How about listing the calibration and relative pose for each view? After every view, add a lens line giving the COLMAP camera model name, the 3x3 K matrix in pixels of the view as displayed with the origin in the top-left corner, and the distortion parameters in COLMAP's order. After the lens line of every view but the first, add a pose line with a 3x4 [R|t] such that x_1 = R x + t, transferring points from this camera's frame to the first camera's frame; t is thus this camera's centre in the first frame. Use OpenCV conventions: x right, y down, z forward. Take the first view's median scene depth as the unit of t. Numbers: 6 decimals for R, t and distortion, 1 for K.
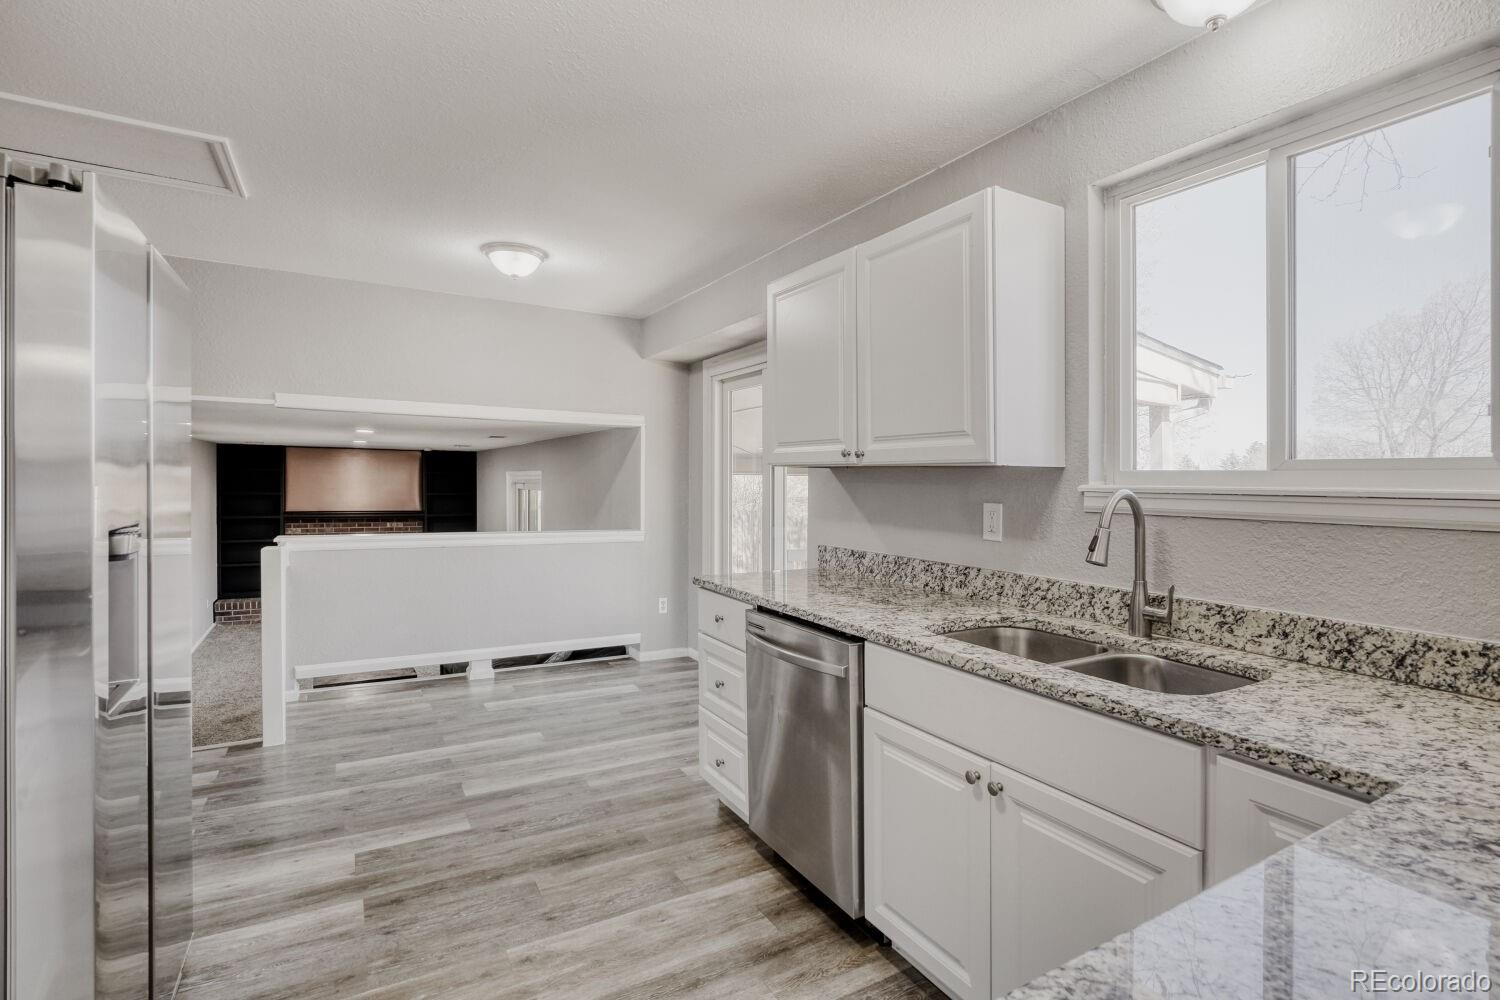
lens RADIAL K [[726.0, 0, 748.1], [0, 726.0, 499.6], [0, 0, 1]] dist [-0.021699, 0.006998]
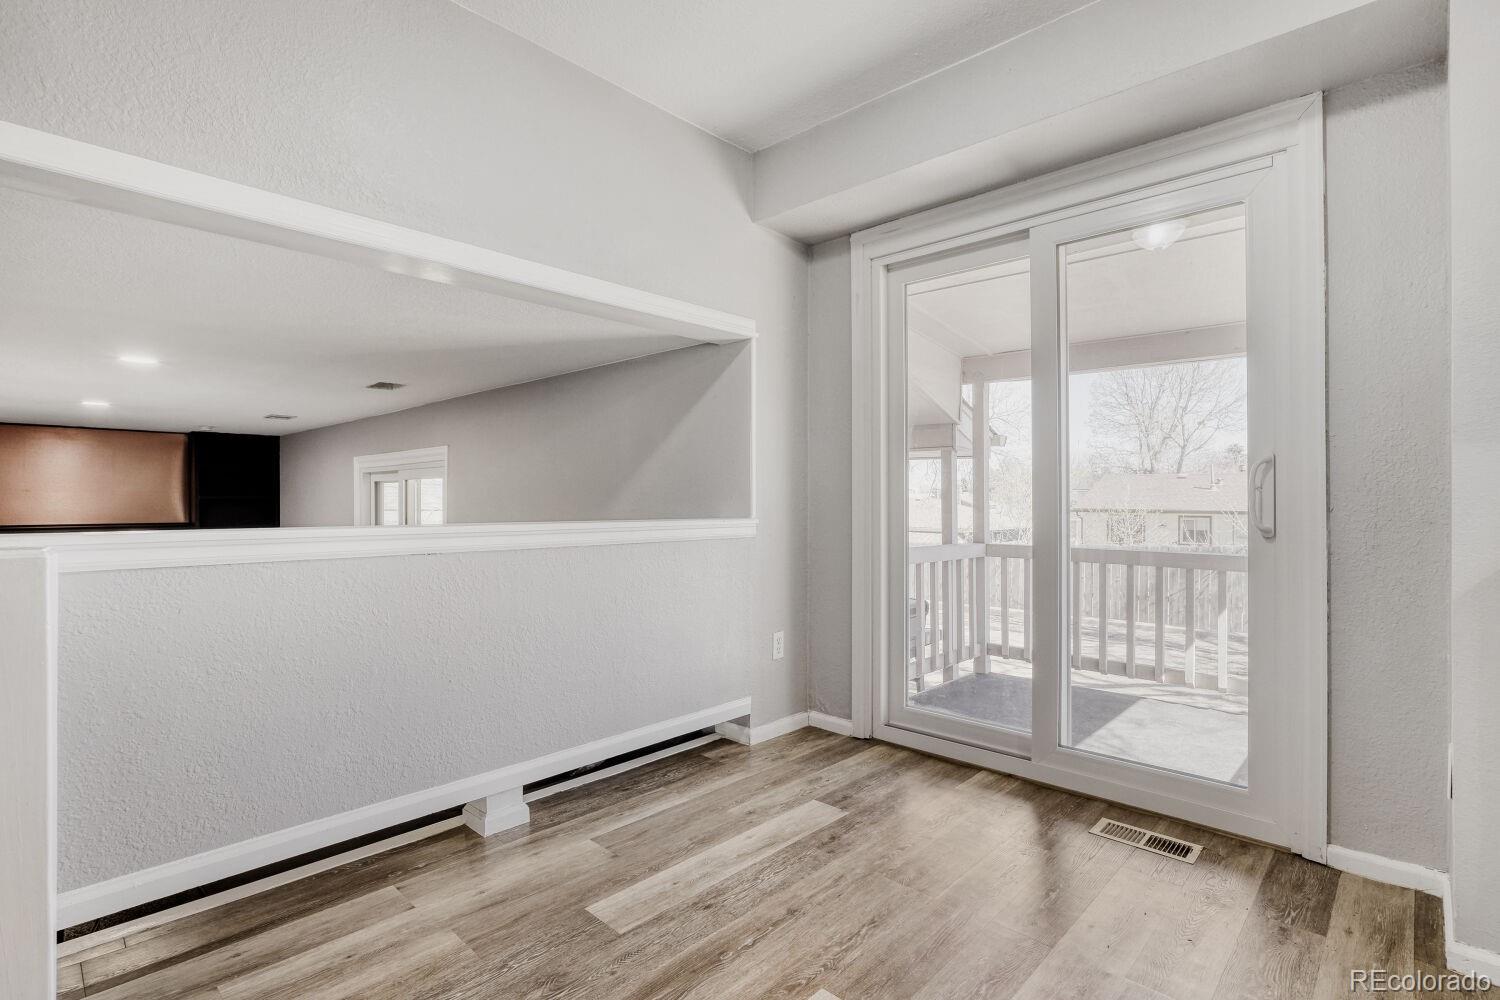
lens RADIAL K [[726.0, 0, 741.3], [0, 726.0, 502.3], [0, 0, 1]] dist [-0.021699, 0.006998]
pose [[0.957469, -0.014990, 0.288146, -0.325749], [0.020765, 0.999640, -0.016999, 0.039807], [-0.287787, 0.022259, 0.957436, 0.453684]]
